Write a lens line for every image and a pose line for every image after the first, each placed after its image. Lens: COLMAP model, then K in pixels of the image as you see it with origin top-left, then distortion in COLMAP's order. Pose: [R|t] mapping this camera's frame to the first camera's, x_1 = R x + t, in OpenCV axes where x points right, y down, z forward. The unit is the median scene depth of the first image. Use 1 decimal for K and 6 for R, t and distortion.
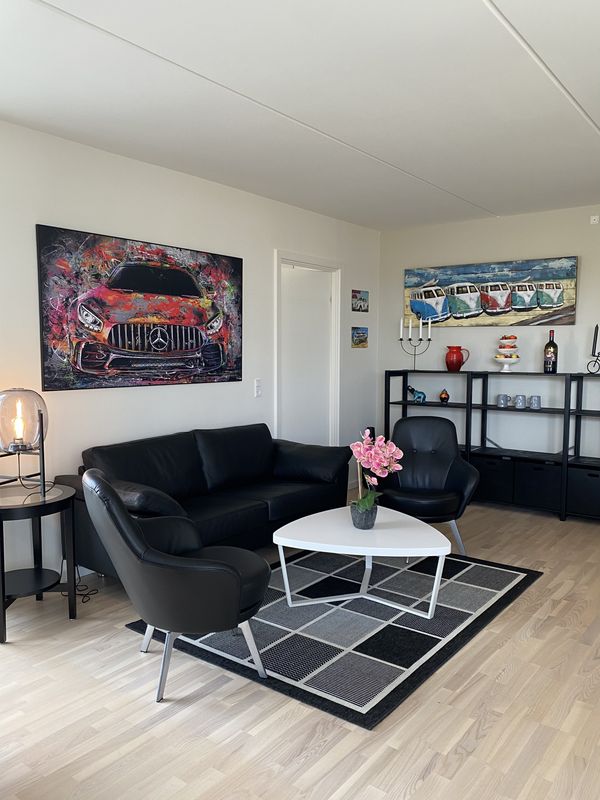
lens RADIAL K [[623.3, 0, 314.9], [0, 623.3, 417.7], [0, 0, 1]] dist [0.053551, -0.064180]
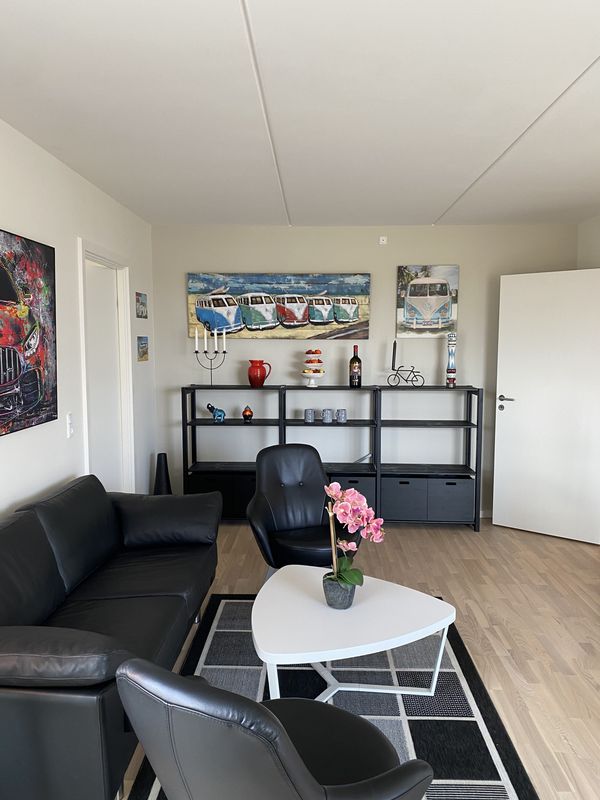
lens RADIAL K [[591.2, 0, 287.9], [0, 591.2, 406.0], [0, 0, 1]] dist [-0.001006, -0.019326]
pose [[0.819409, -0.059089, 0.570155, -0.317432], [0.054736, 0.998193, 0.024785, -0.084224], [-0.570589, 0.010899, 0.821163, 0.323971]]
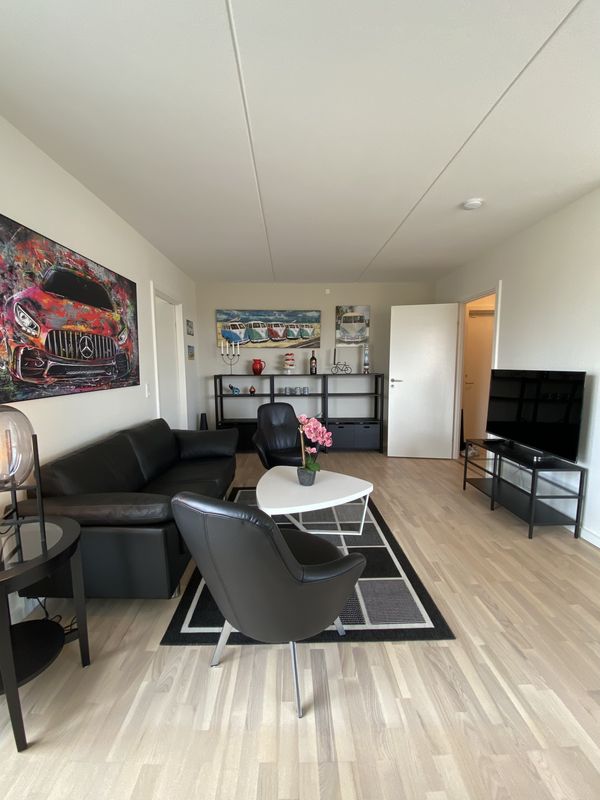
lens RADIAL K [[326.7, 0, 292.2], [0, 326.7, 403.5], [0, 0, 1]] dist [-0.000784, -0.004718]
pose [[0.787197, -0.073315, 0.612328, -0.305728], [0.067396, 0.997189, 0.032752, -0.026546], [-0.613007, 0.015487, 0.789925, 0.349467]]
